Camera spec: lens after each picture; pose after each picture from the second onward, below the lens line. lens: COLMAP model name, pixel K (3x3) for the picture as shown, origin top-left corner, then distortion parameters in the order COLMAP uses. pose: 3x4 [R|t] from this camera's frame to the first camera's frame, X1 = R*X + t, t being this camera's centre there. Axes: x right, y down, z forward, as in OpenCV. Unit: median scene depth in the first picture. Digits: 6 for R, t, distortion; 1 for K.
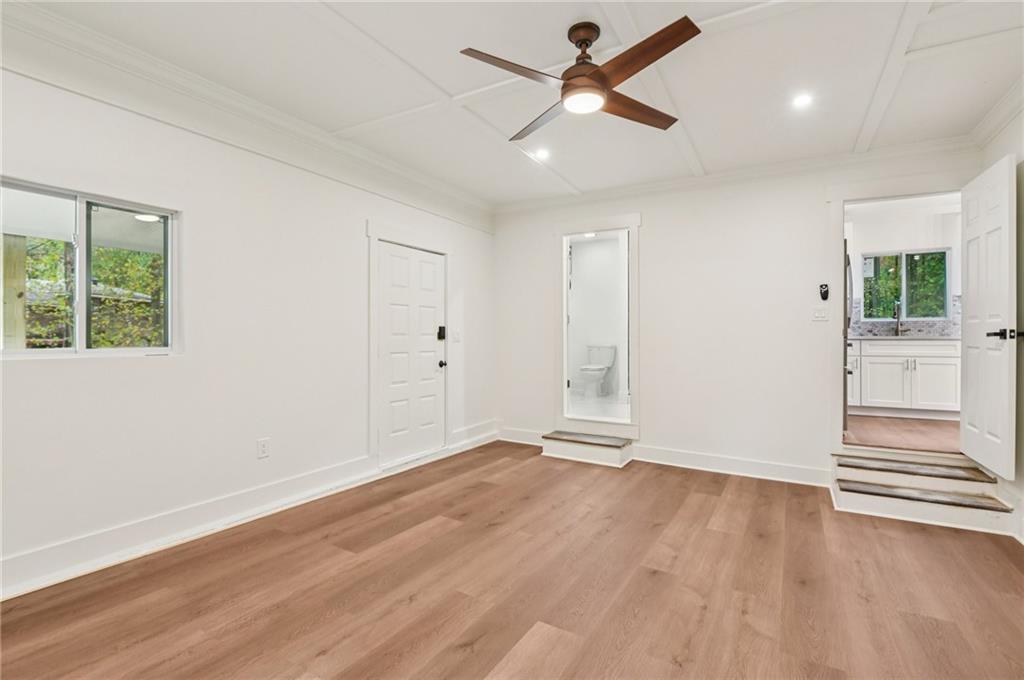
lens RADIAL K [[480.6, 0, 507.7], [0, 480.6, 326.6], [0, 0, 1]] dist [0.001398, 0.000085]
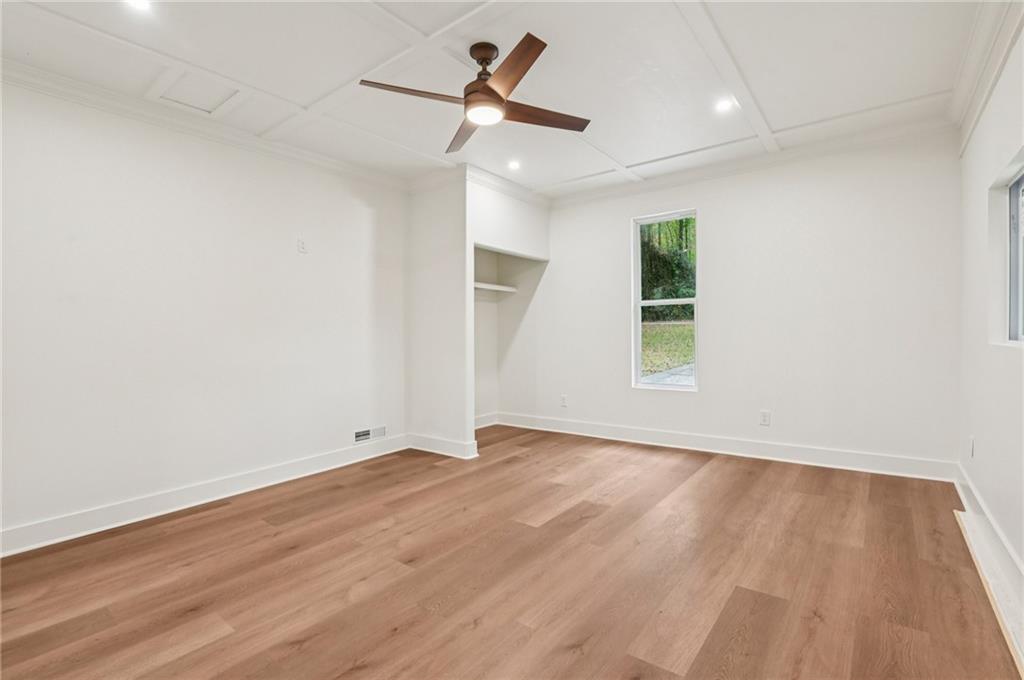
lens RADIAL K [[480.6, 0, 507.7], [0, 480.6, 326.6], [0, 0, 1]] dist [0.001398, 0.000085]
pose [[-0.990786, 0.006702, 0.135274, -0.037670], [0.002655, 0.999544, -0.030077, 0.048087], [-0.135414, -0.029441, -0.990352, 1.965944]]
